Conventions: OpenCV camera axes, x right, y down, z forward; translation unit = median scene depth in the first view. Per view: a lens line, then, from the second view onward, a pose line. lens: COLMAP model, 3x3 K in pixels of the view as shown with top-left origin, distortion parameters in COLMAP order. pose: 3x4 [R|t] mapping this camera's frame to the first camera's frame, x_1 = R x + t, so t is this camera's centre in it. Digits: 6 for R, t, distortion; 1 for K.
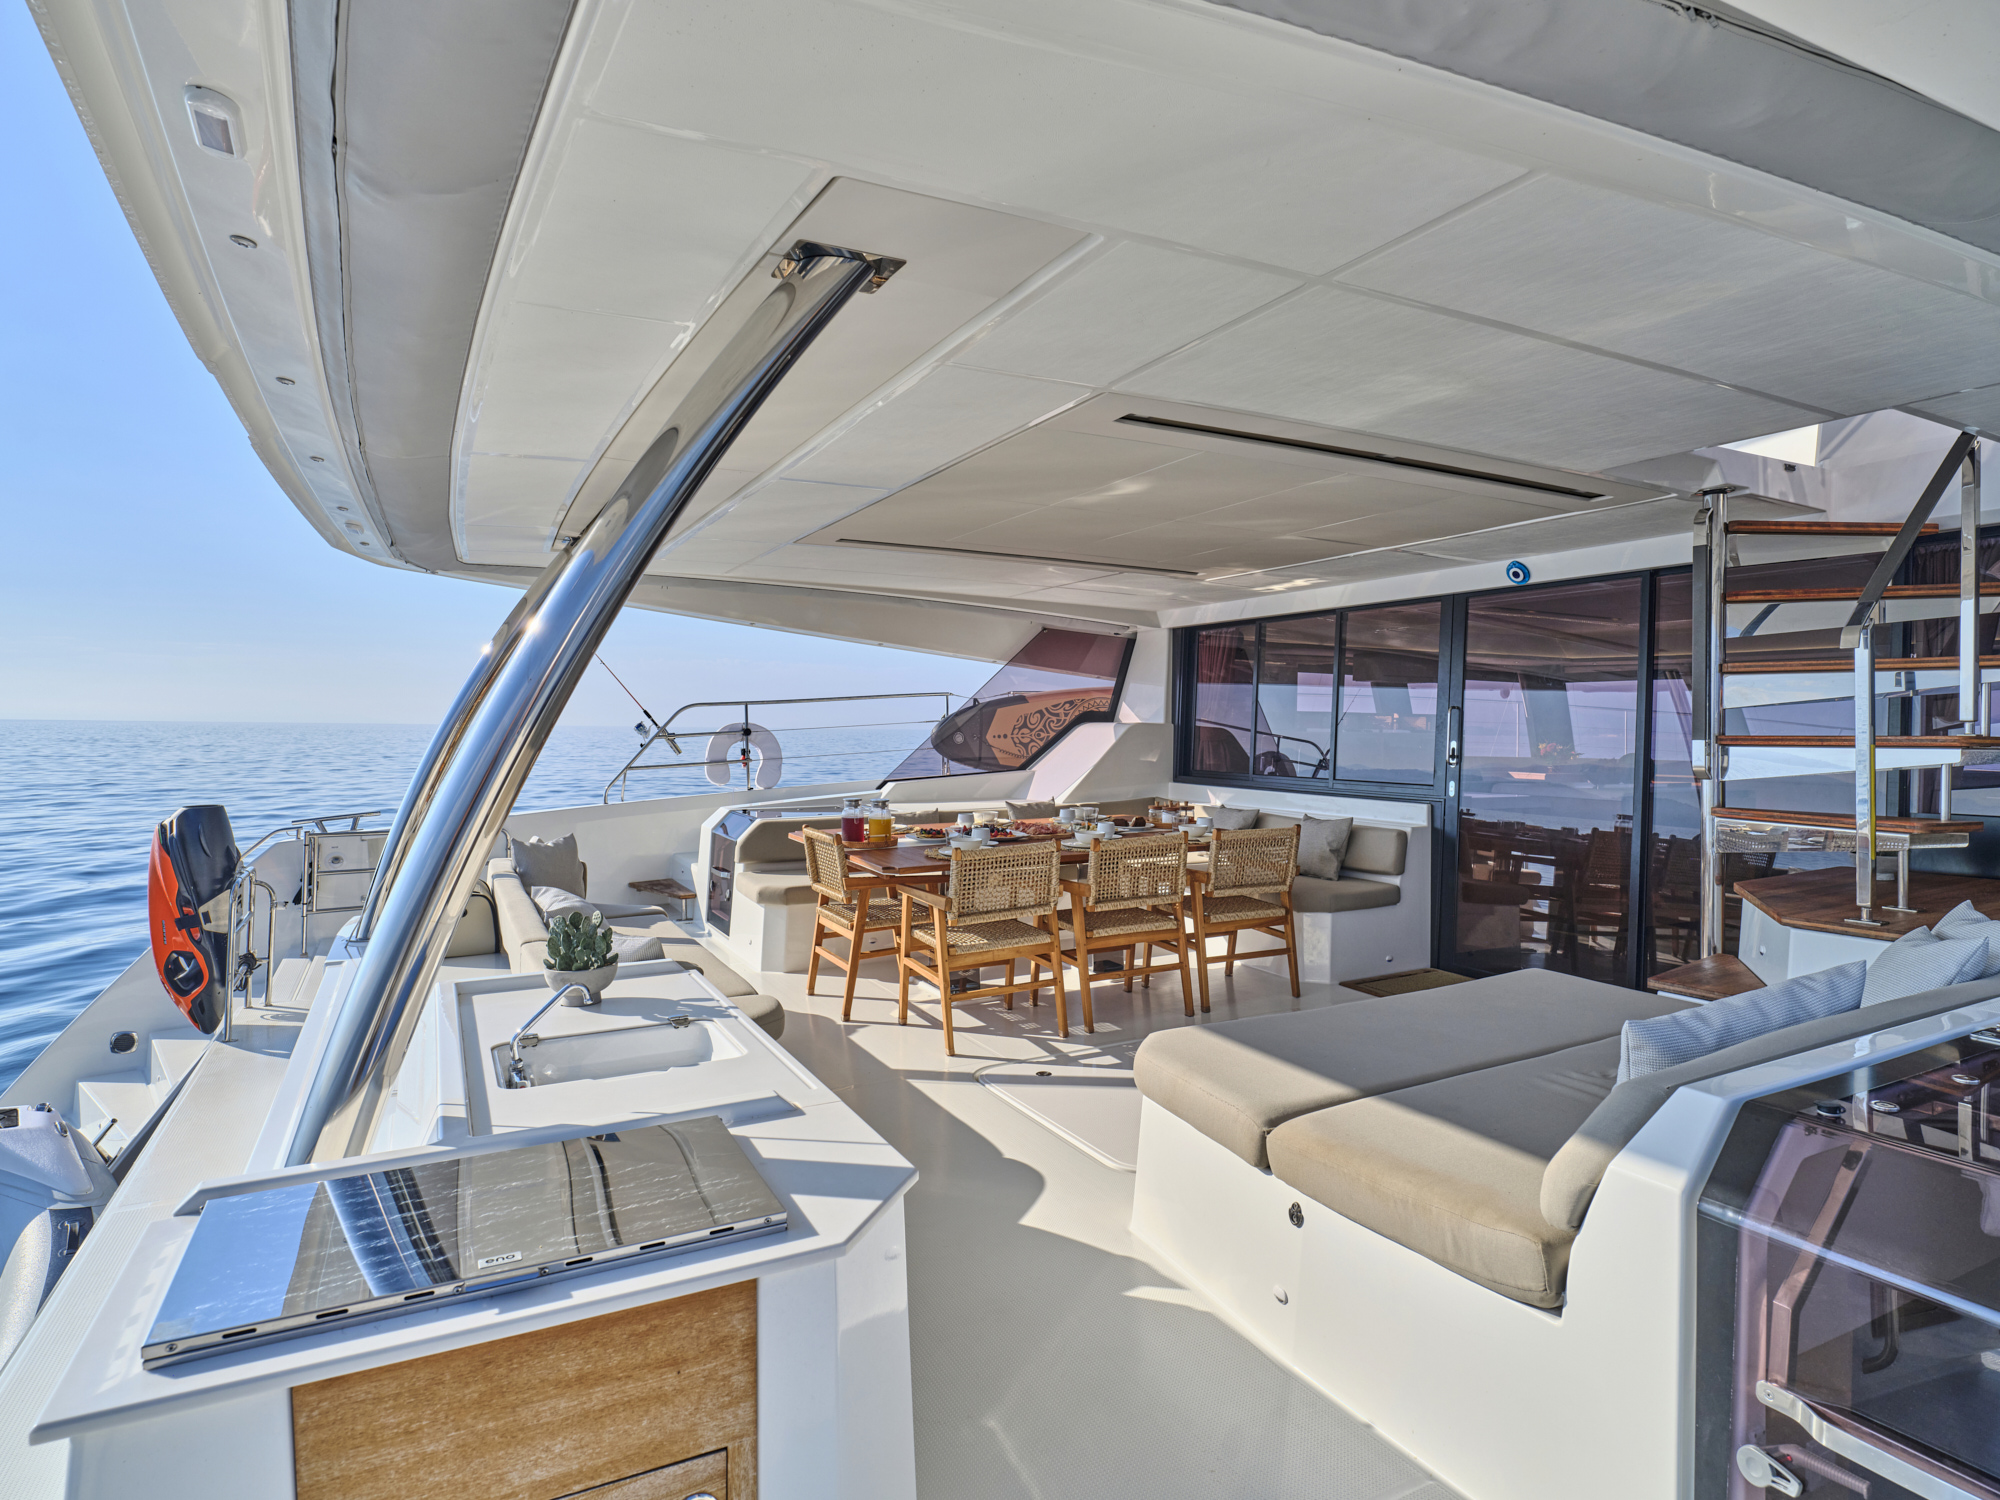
lens RADIAL K [[1132.0, 0, 1000.0], [0, 1132.0, 750.0], [0, 0, 1]] dist [-0.005478, -0.001732]
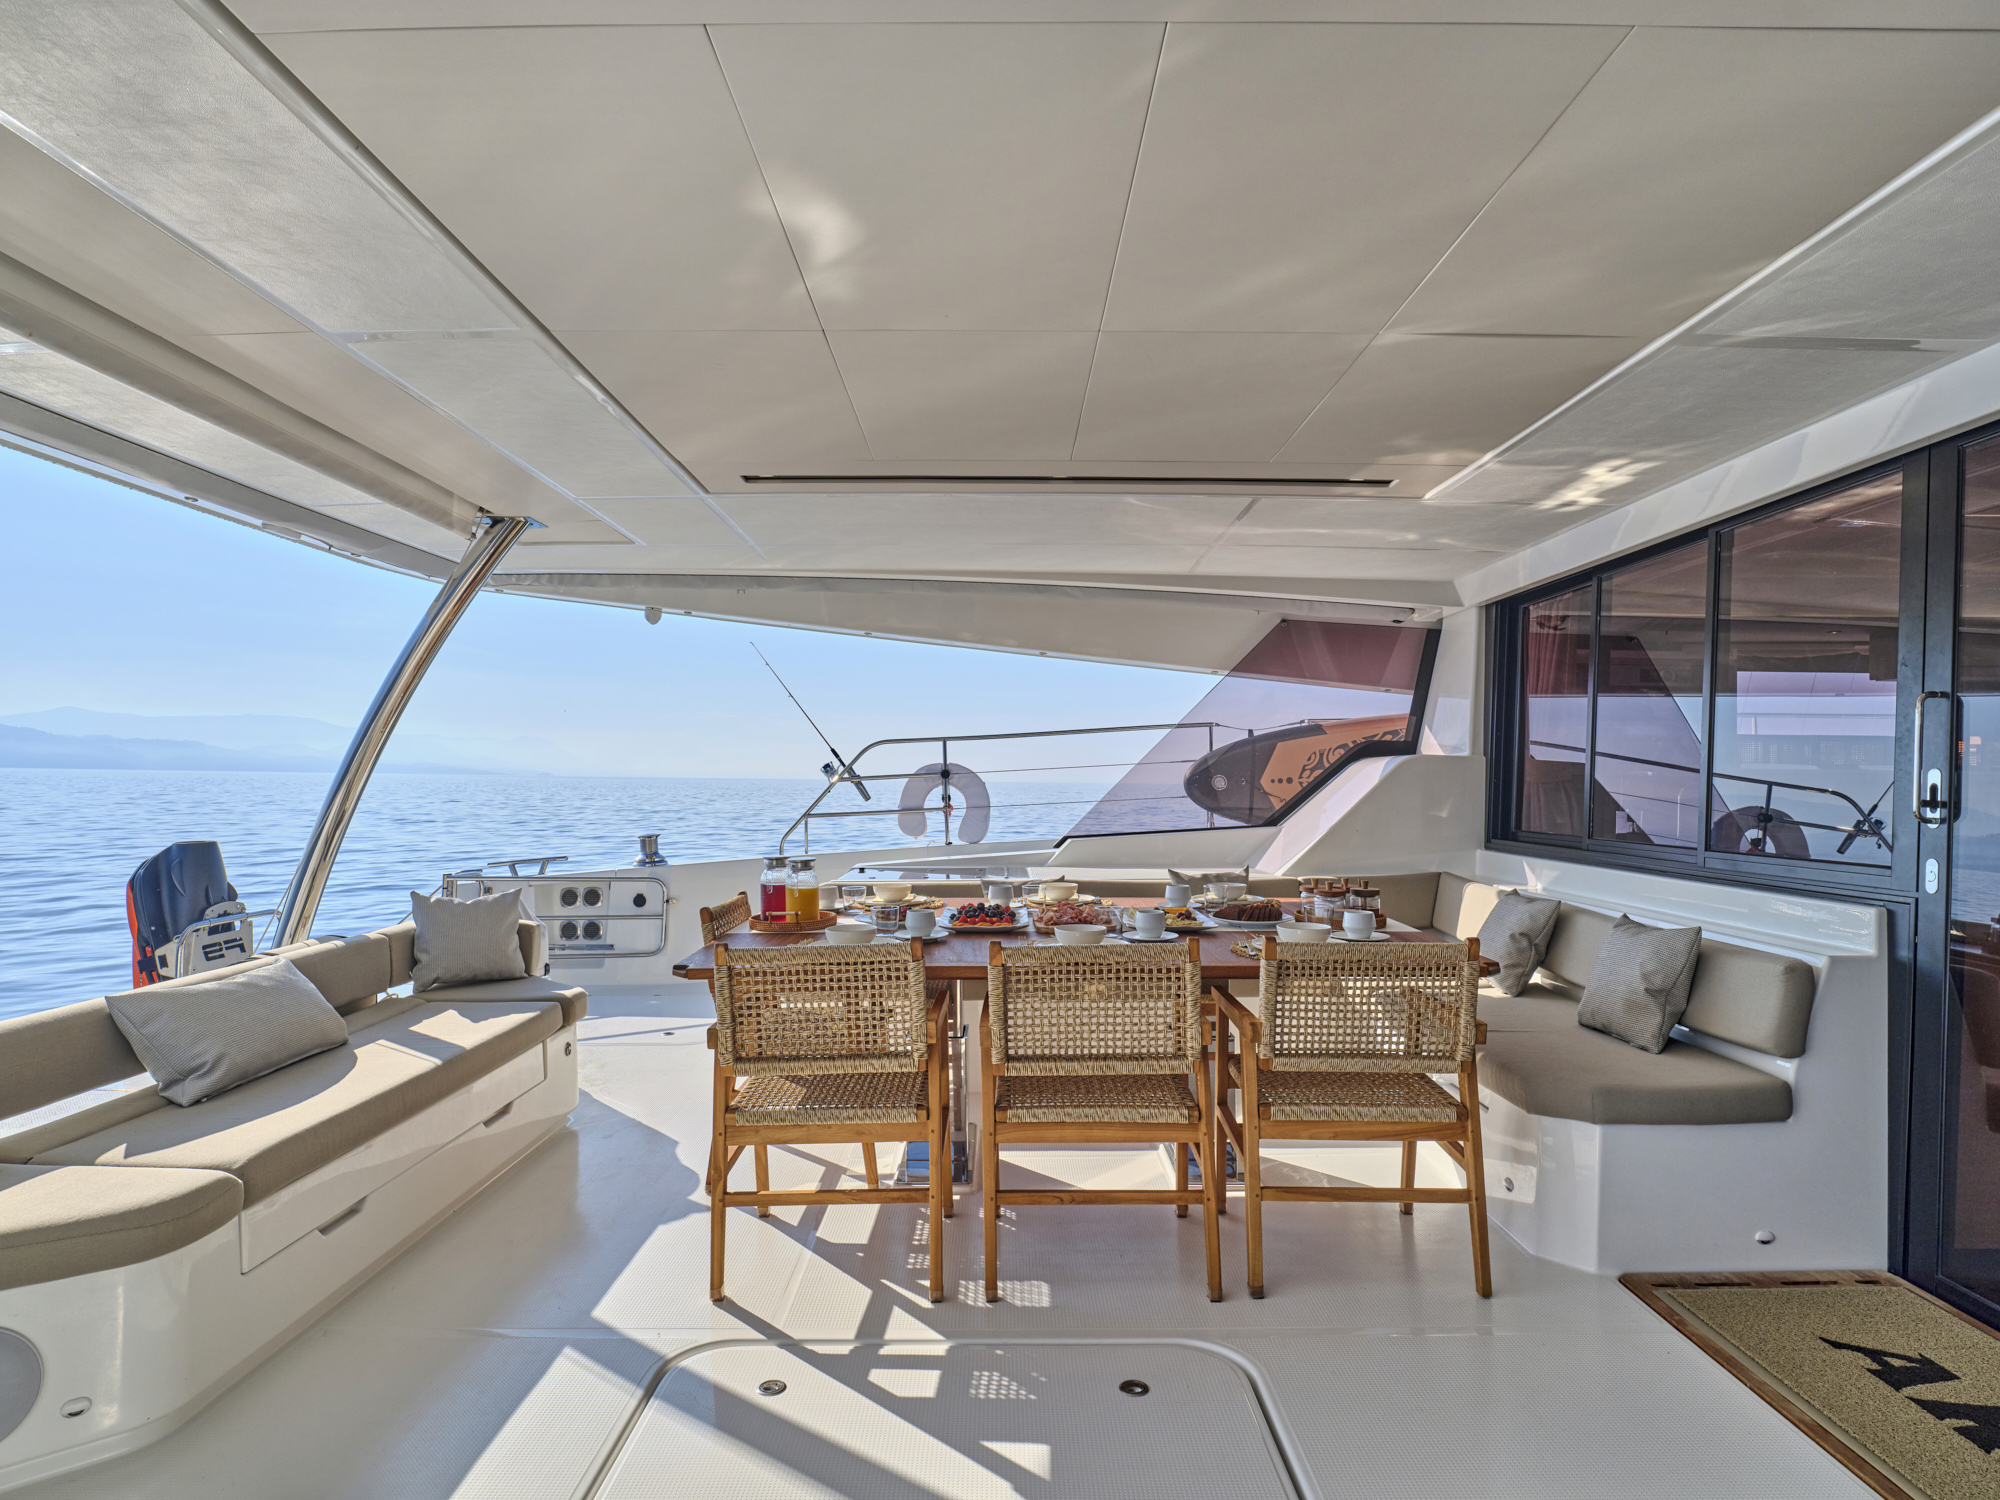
lens RADIAL K [[1132.0, 0, 1000.0], [0, 1132.0, 750.0], [0, 0, 1]] dist [-0.005478, -0.001732]
pose [[0.877208, -0.014421, -0.479895, 0.219389], [-0.011318, 0.998650, -0.050699, 0.008425], [0.479978, 0.049905, 0.875860, 0.324377]]
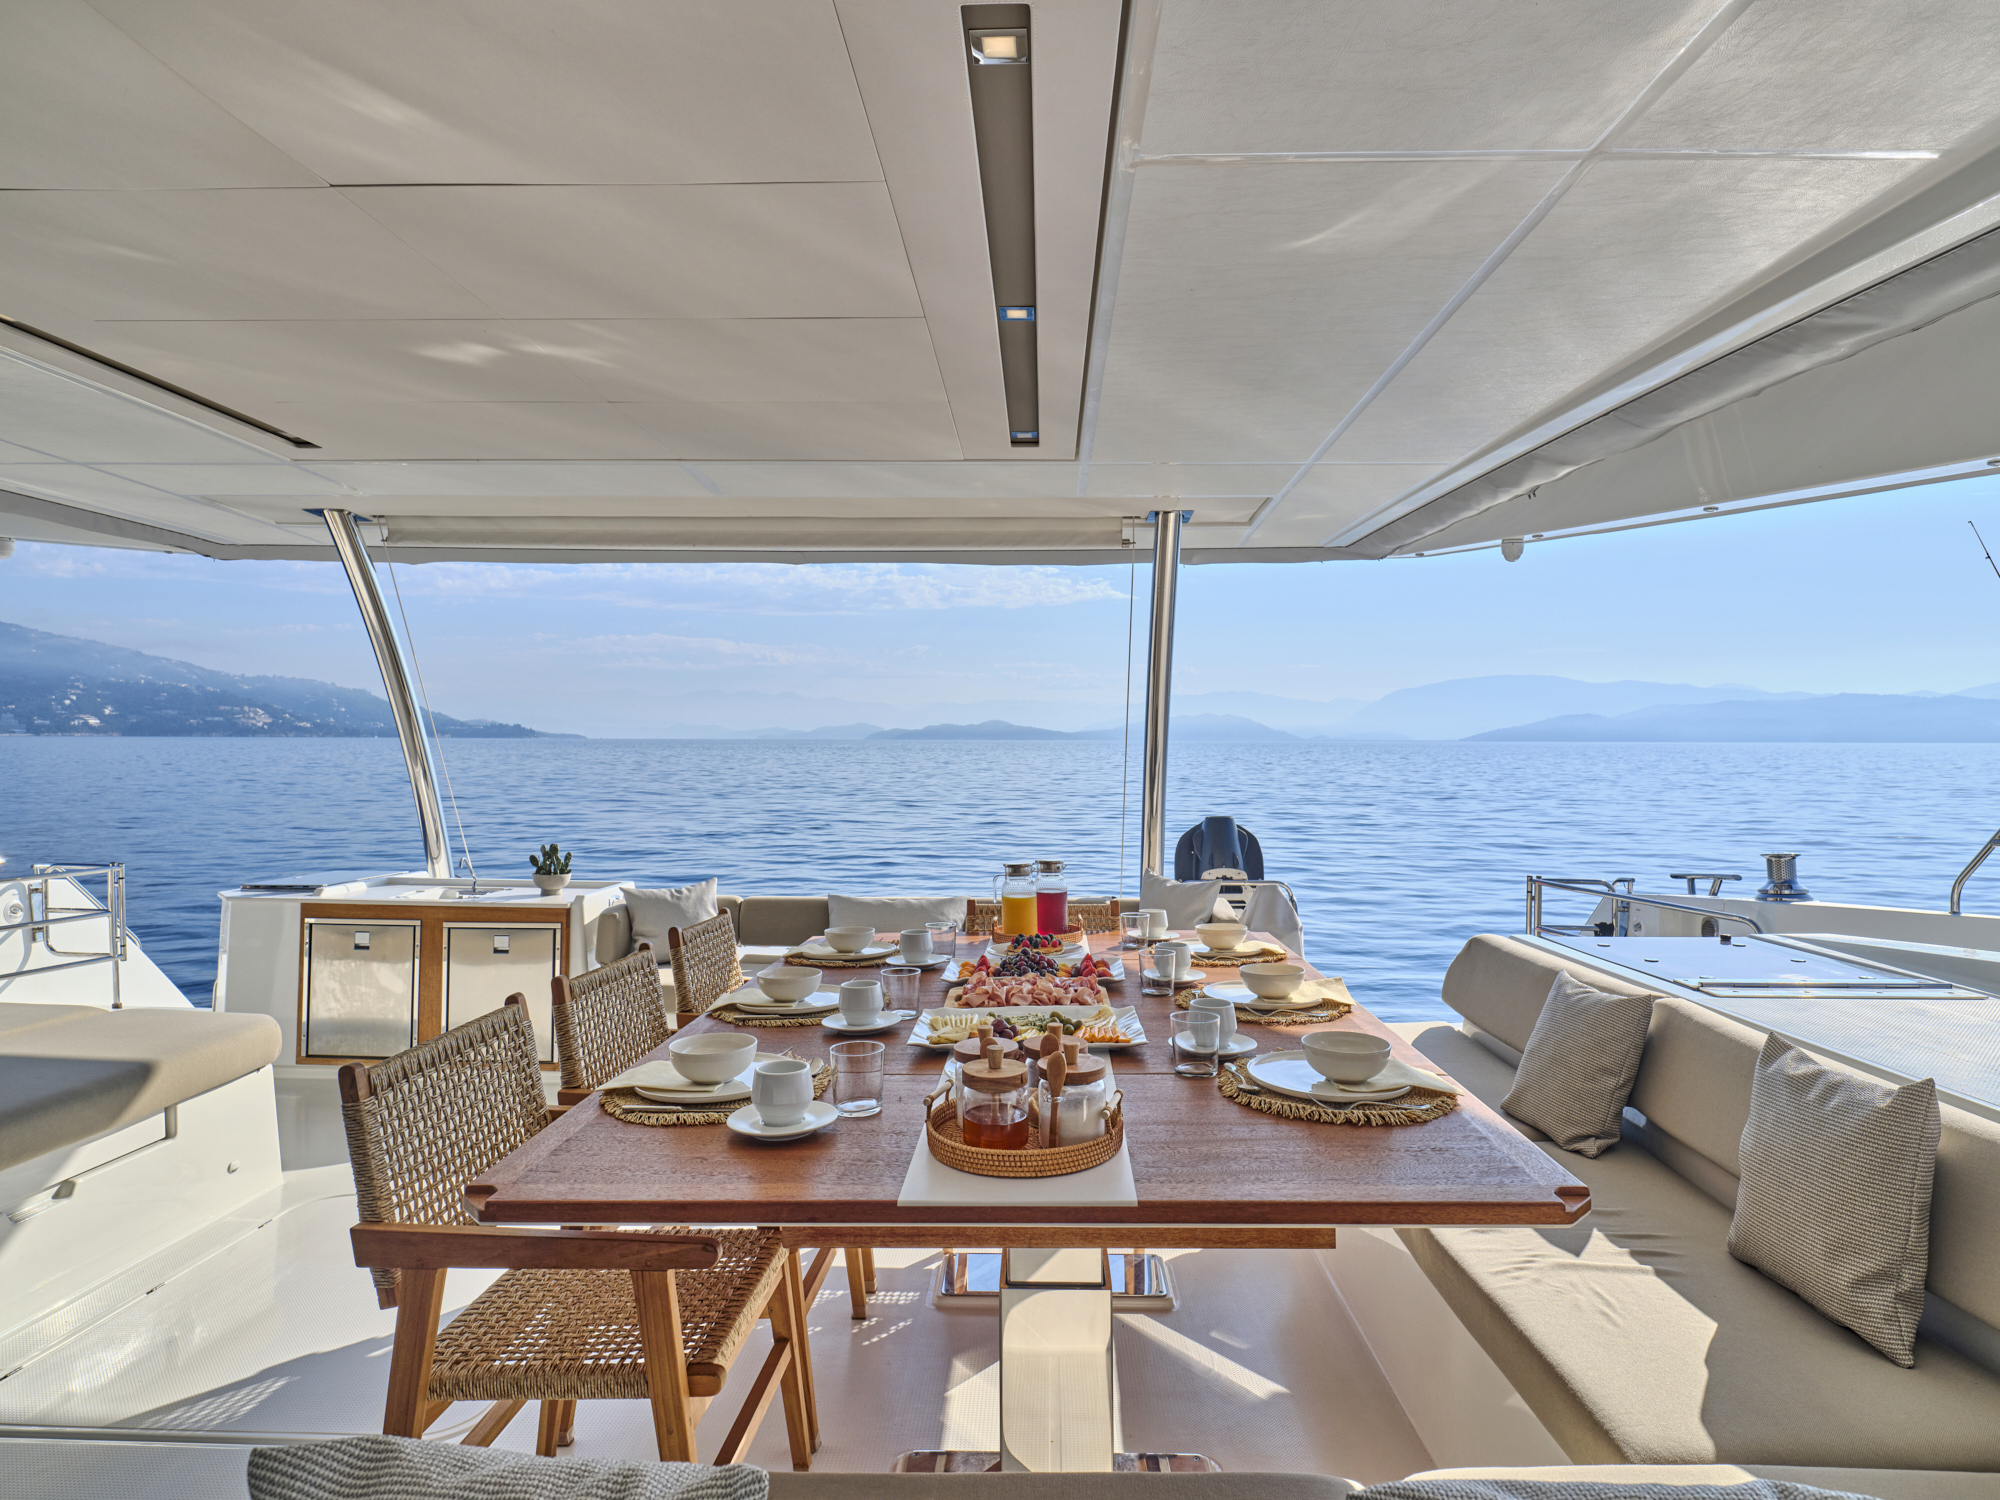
lens RADIAL K [[1177.7, 0, 1000.0], [0, 1177.7, 750.0], [0, 0, 1]] dist [-0.001631, -0.000019]
pose [[-0.506907, -0.003363, -0.861994, 0.275827], [-0.023987, 0.999660, 0.010206, -0.015970], [0.861667, 0.025850, -0.506815, 0.909788]]
